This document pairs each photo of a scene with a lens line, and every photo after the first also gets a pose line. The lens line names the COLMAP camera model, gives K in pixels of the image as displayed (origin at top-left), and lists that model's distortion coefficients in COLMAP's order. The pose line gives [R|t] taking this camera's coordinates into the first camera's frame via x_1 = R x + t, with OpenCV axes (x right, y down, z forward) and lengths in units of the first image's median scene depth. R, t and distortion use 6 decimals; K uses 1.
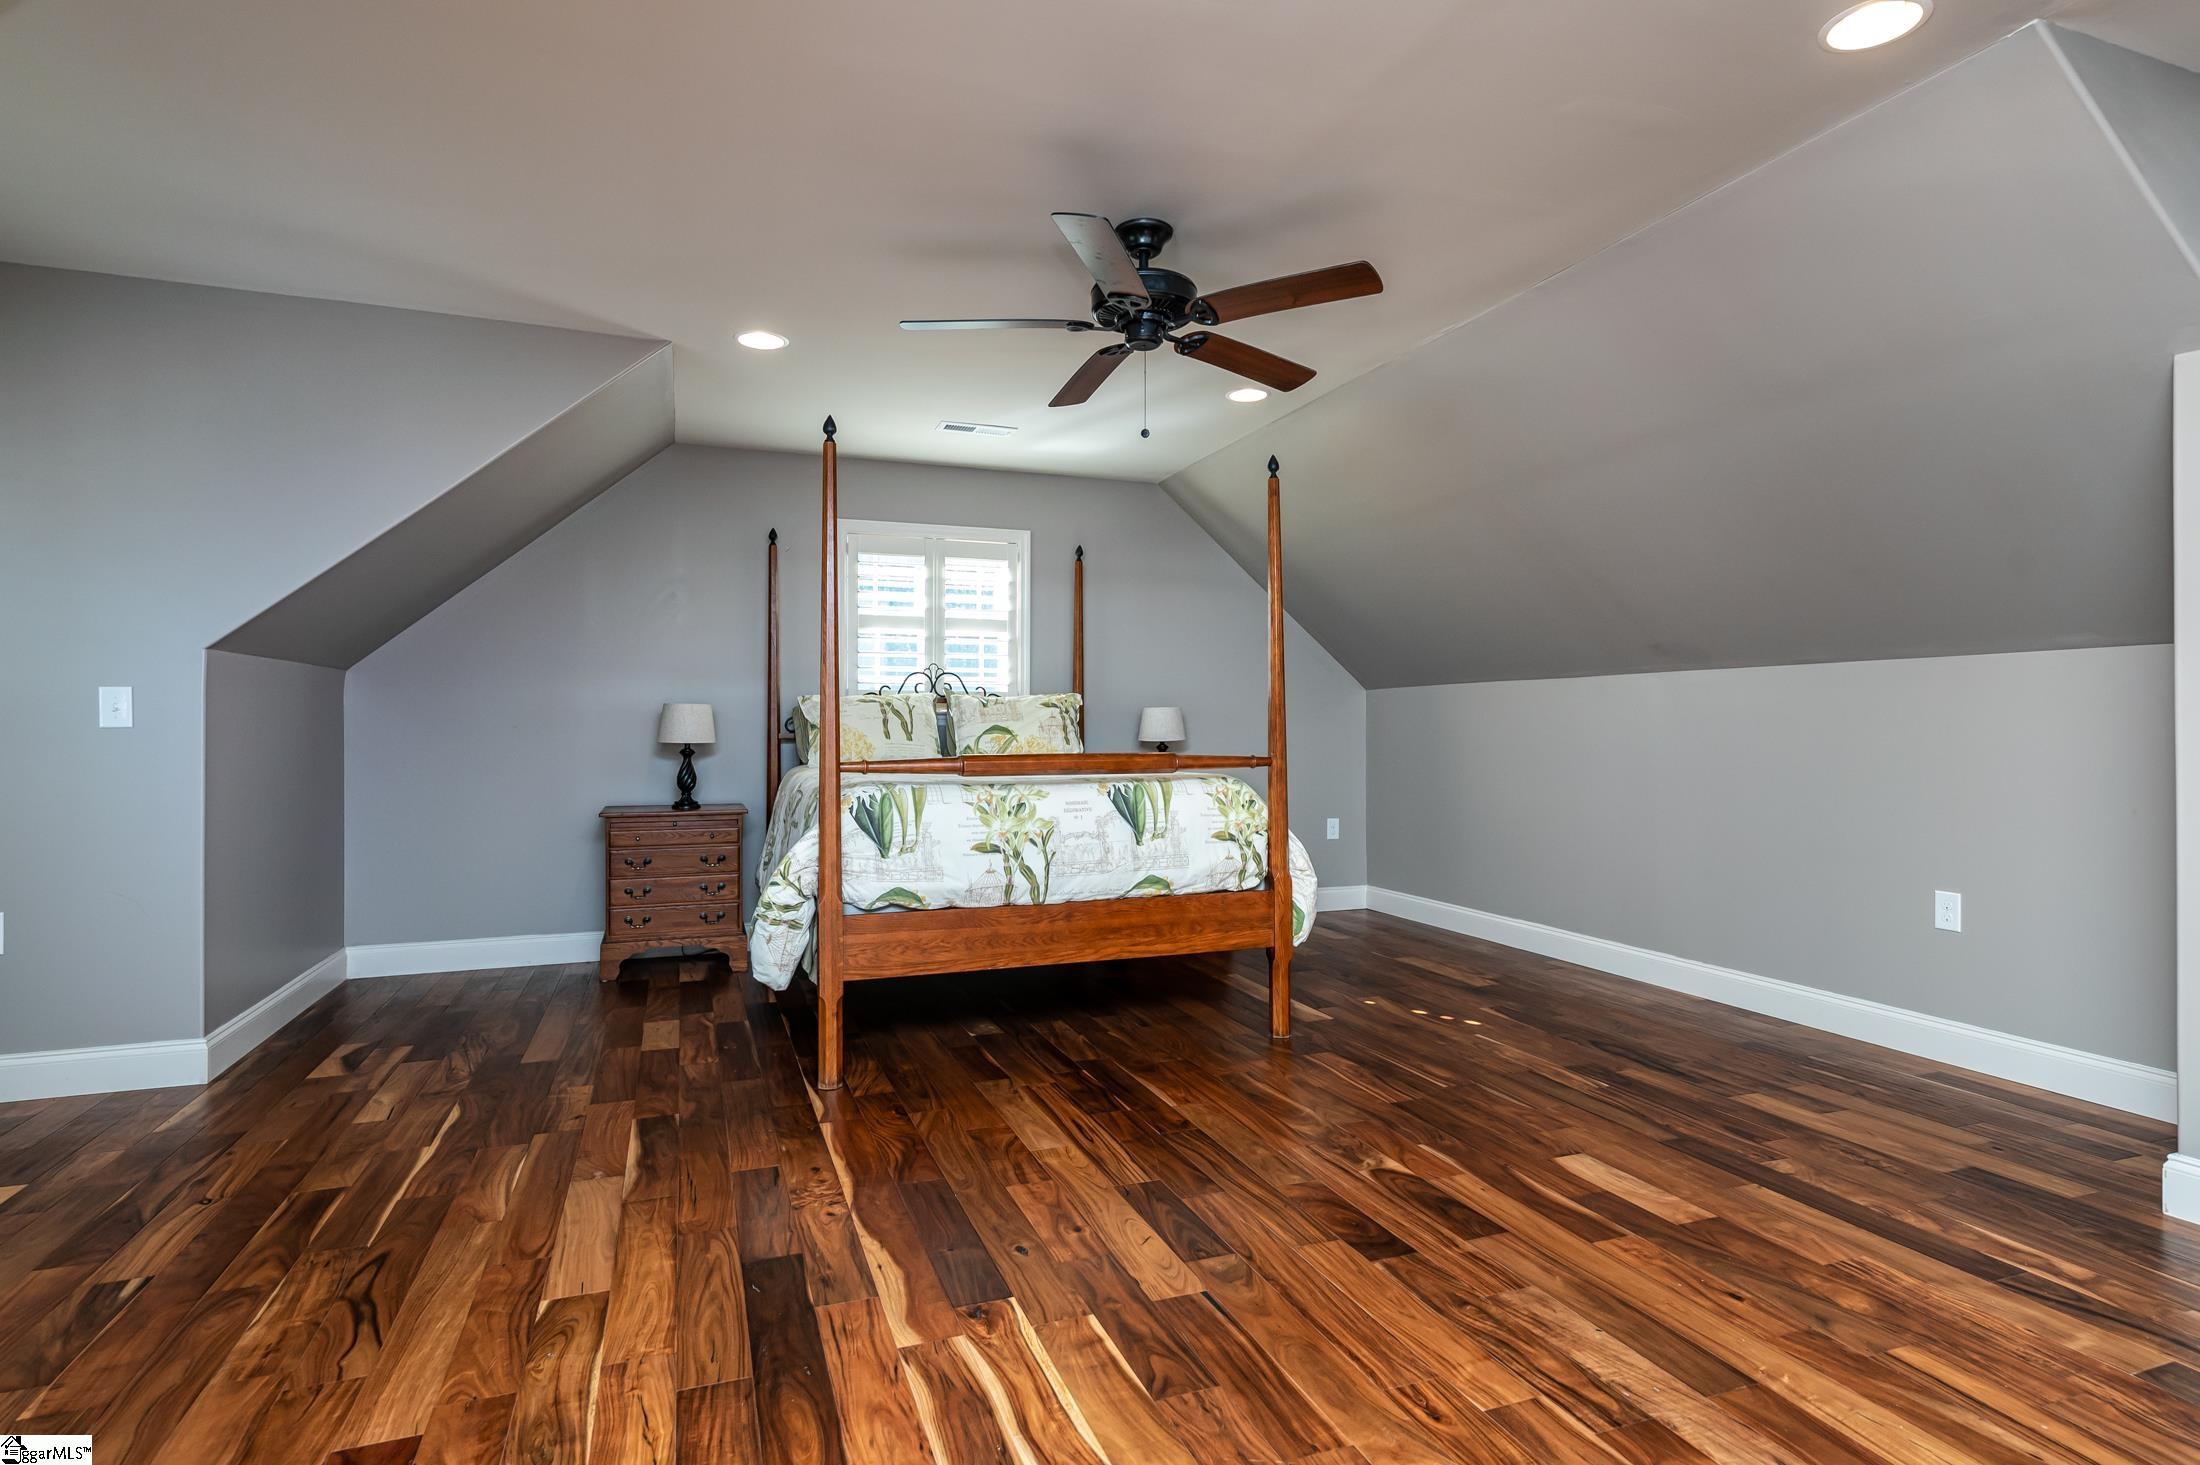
lens RADIAL K [[1134.7, 0, 1105.8], [0, 1134.7, 738.1], [0, 0, 1]] dist [0.013277, 0.000152]
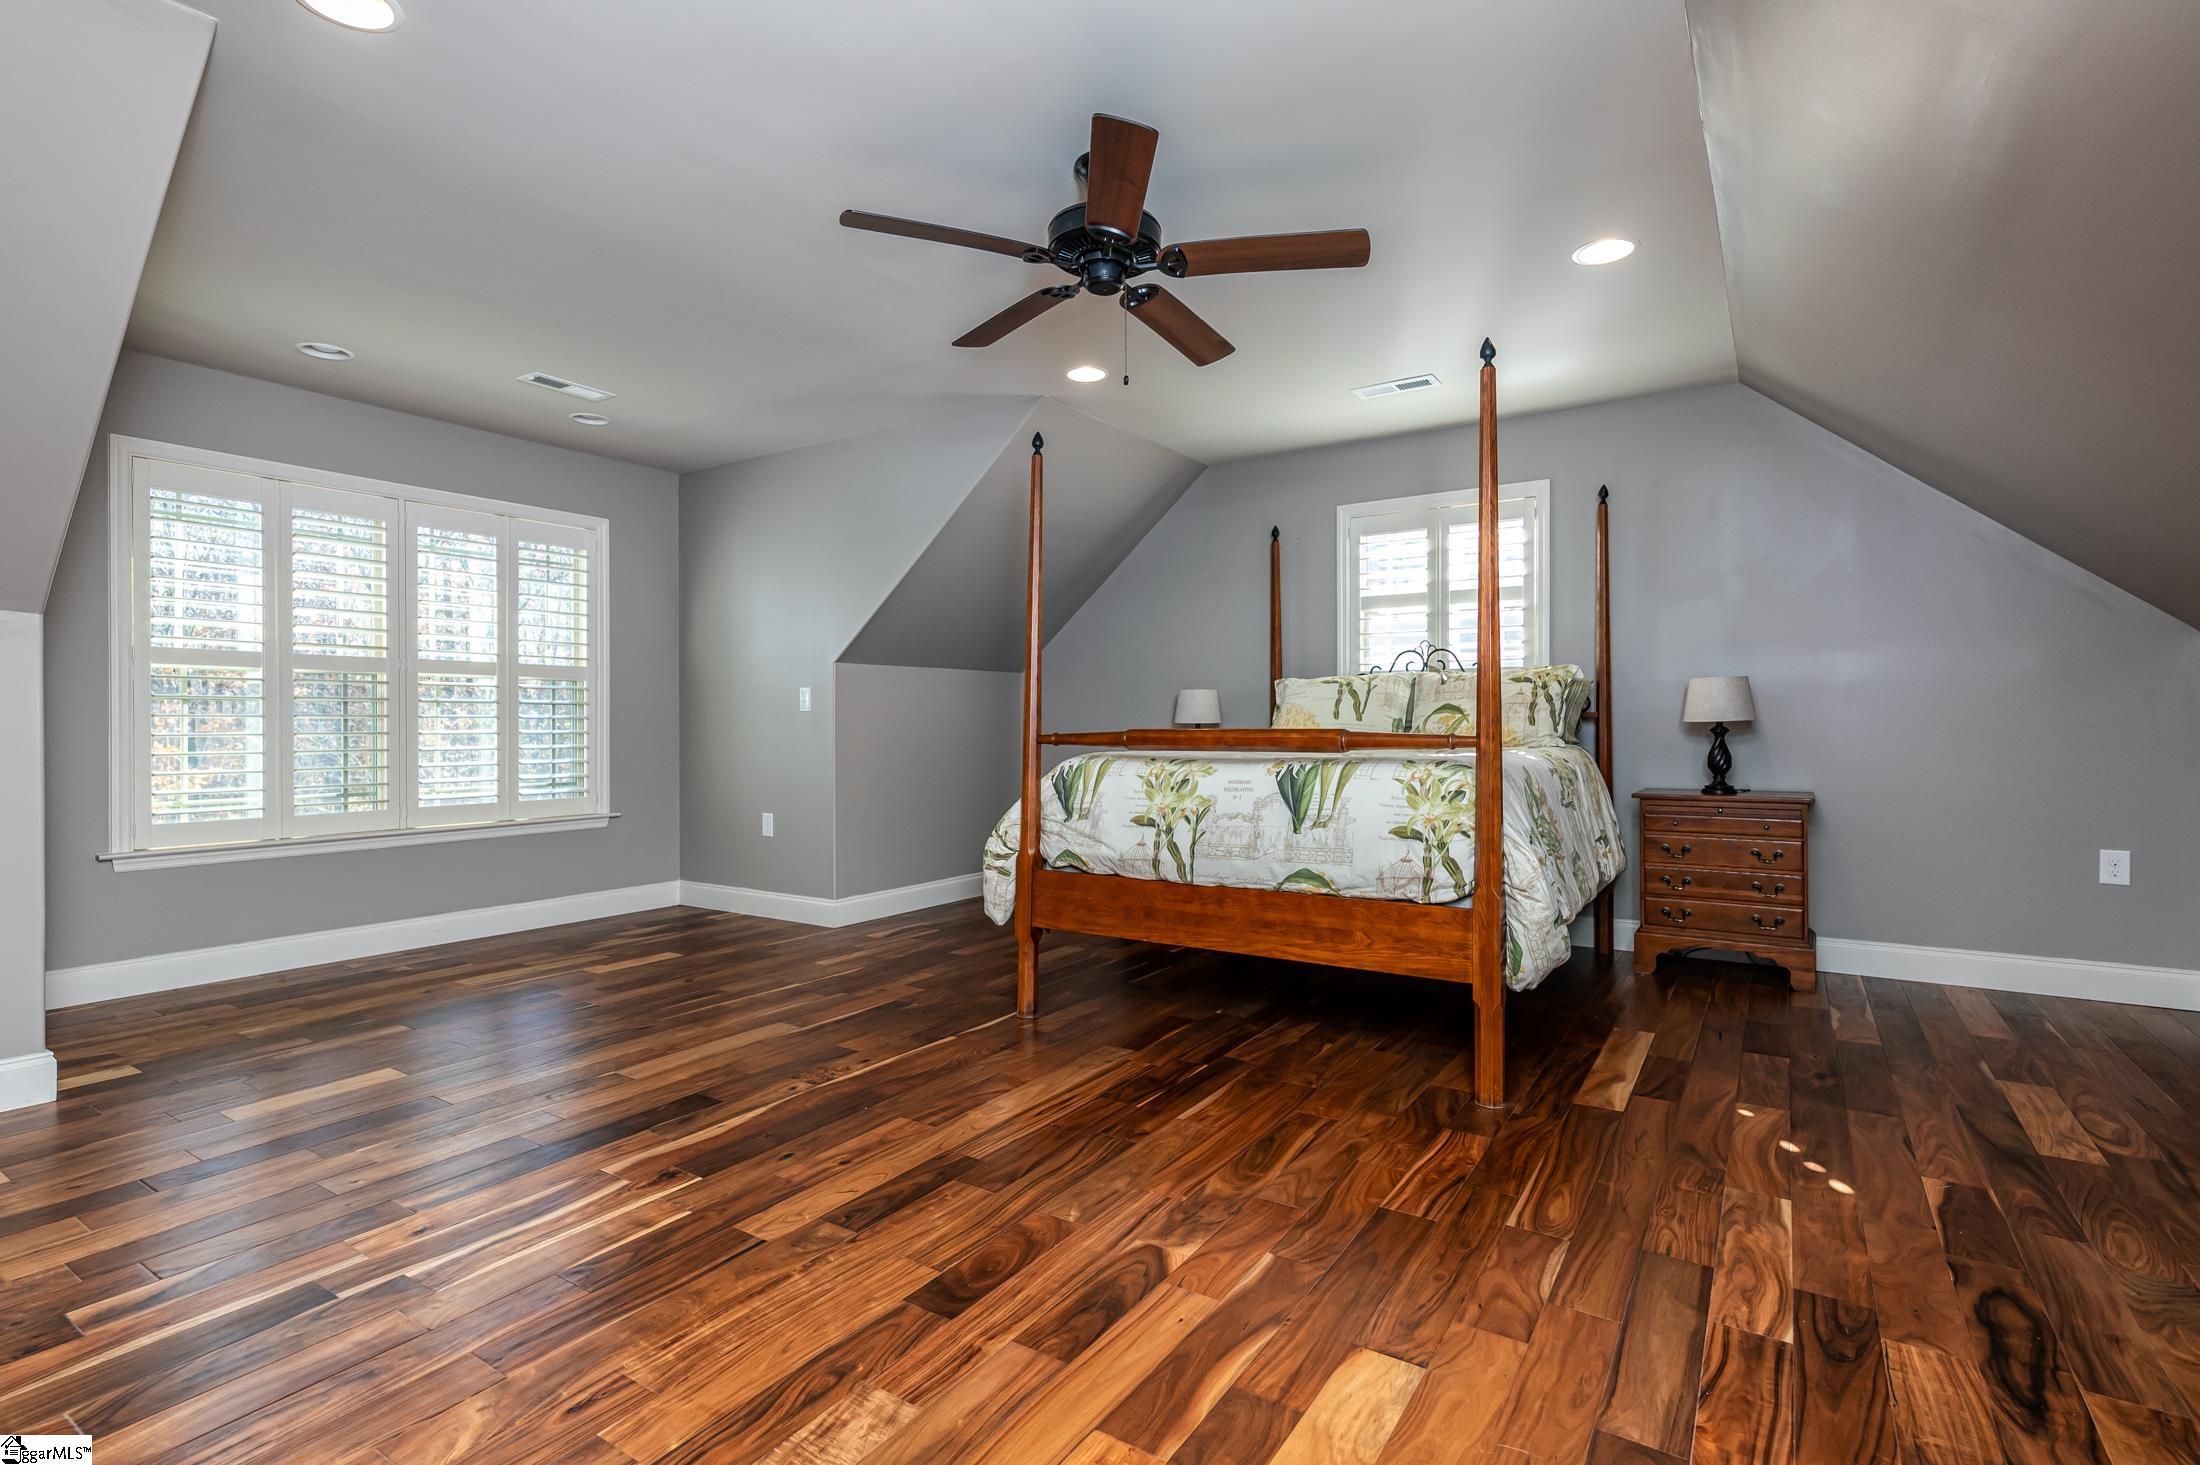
lens RADIAL K [[1038.0, 0, 1100.0], [0, 1038.0, 732.5], [0, 0, 1]] dist [0.010955, -0.000208]
pose [[0.584124, 0.005005, -0.811649, 0.628036], [-0.002702, 0.999987, 0.004221, 0.013655], [0.811660, -0.000272, 0.584130, 0.426614]]
